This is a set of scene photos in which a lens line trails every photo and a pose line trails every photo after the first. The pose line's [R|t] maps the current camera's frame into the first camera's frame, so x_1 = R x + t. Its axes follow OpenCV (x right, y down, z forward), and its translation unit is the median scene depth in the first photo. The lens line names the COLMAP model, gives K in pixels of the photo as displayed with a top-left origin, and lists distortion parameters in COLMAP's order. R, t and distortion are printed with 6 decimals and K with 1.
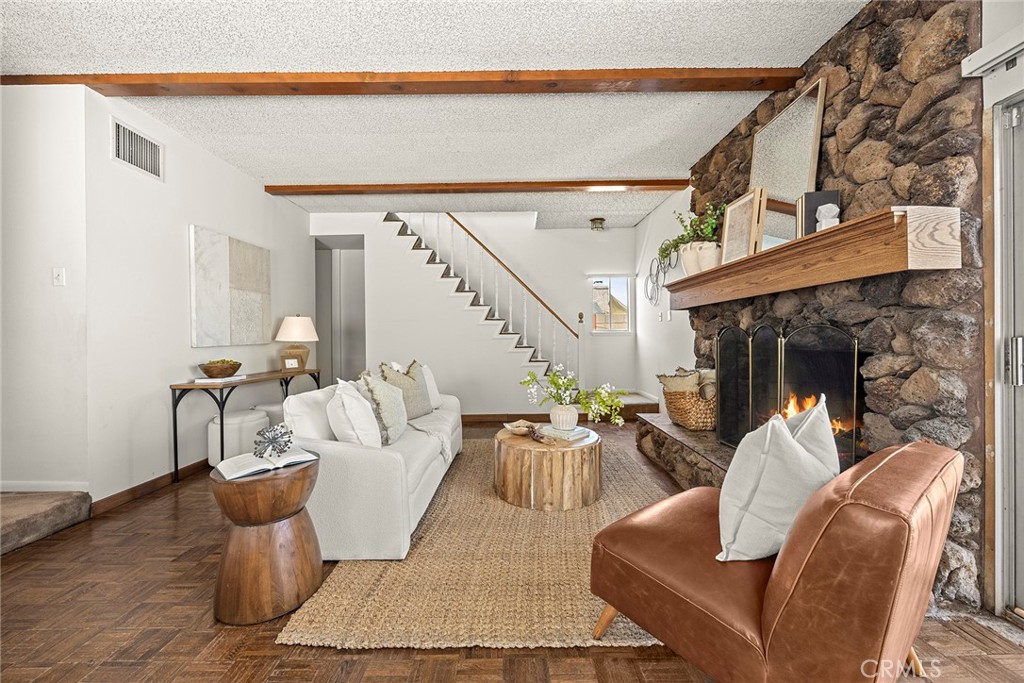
lens RADIAL K [[393.7, 0, 513.2], [0, 393.7, 337.2], [0, 0, 1]] dist [-0.001525, -0.000234]
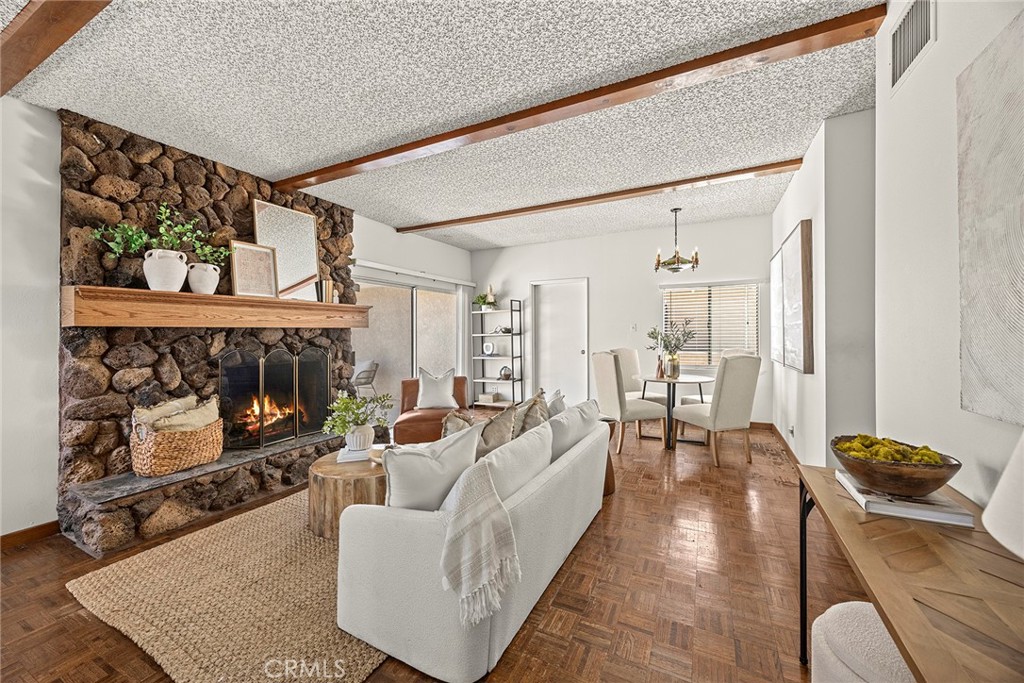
lens RADIAL K [[397.8, 0, 511.6], [0, 397.8, 327.9], [0, 0, 1]] dist [-0.001789, -0.000361]
pose [[-0.888435, 0.027082, 0.458204, -0.628359], [0.020804, 0.999608, -0.018745, -0.051385], [-0.458532, -0.007121, -0.888650, 1.559411]]
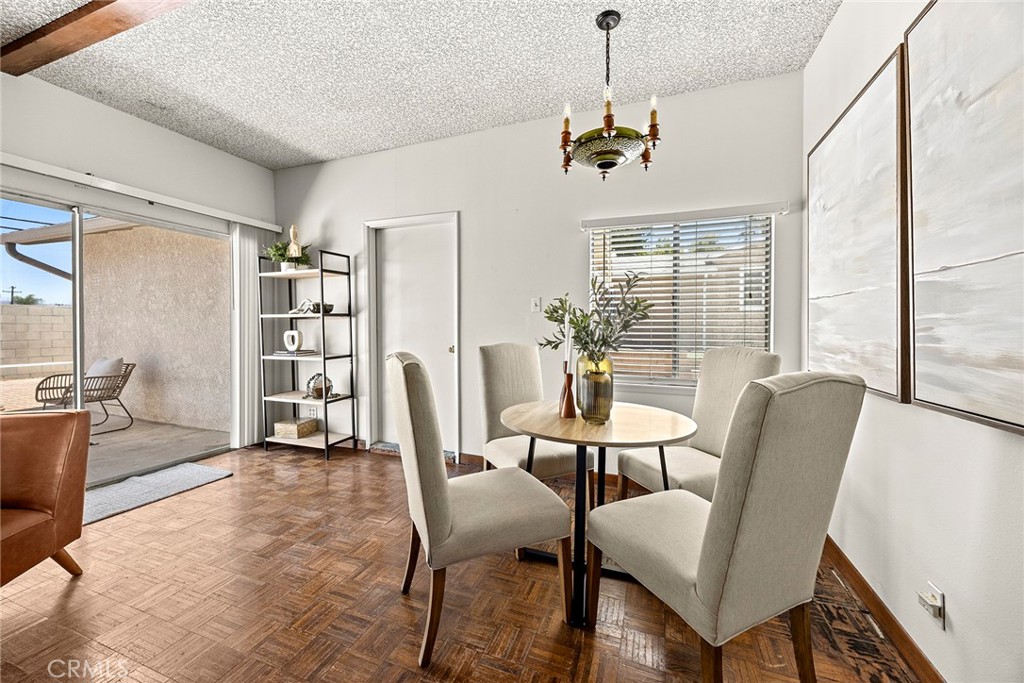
lens RADIAL K [[387.7, 0, 512.0], [0, 387.7, 341.5], [0, 0, 1]] dist [0.001707, 0.000266]
pose [[-0.932534, -0.006596, 0.361021, -0.574857], [0.005425, 0.999464, 0.032271, -0.016250], [-0.361041, 0.032052, -0.931999, 0.583897]]
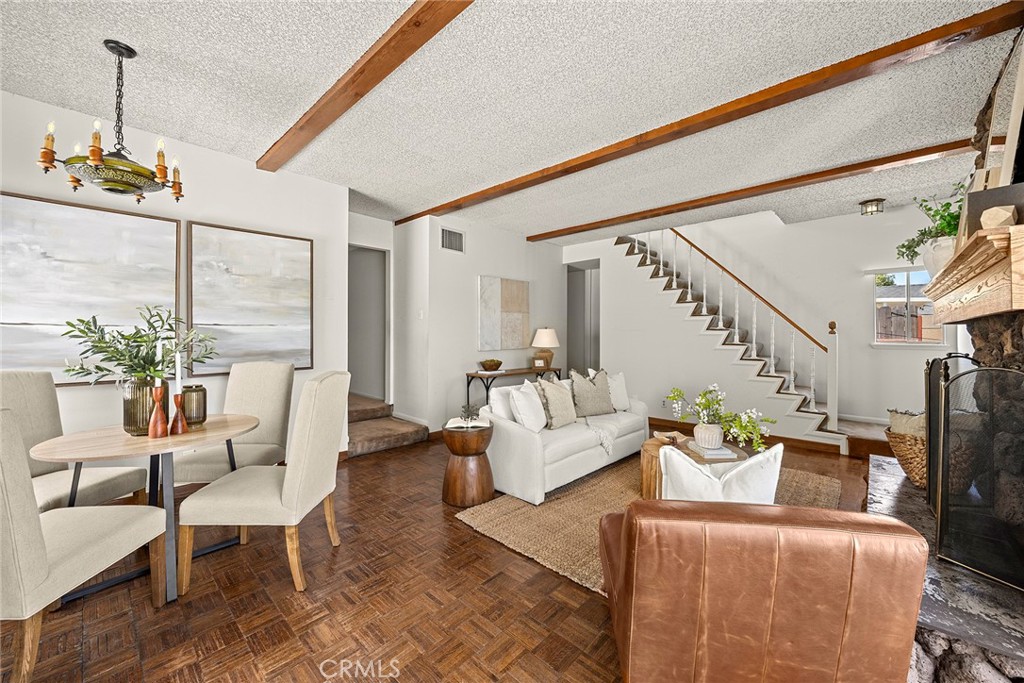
lens RADIAL K [[397.8, 0, 511.6], [0, 397.8, 327.9], [0, 0, 1]] dist [-0.001789, -0.000361]
pose [[0.728594, 0.003664, -0.684936, 0.418351], [-0.010777, 0.999923, -0.006115, -0.061600], [0.684861, 0.011837, 0.728577, -0.108447]]
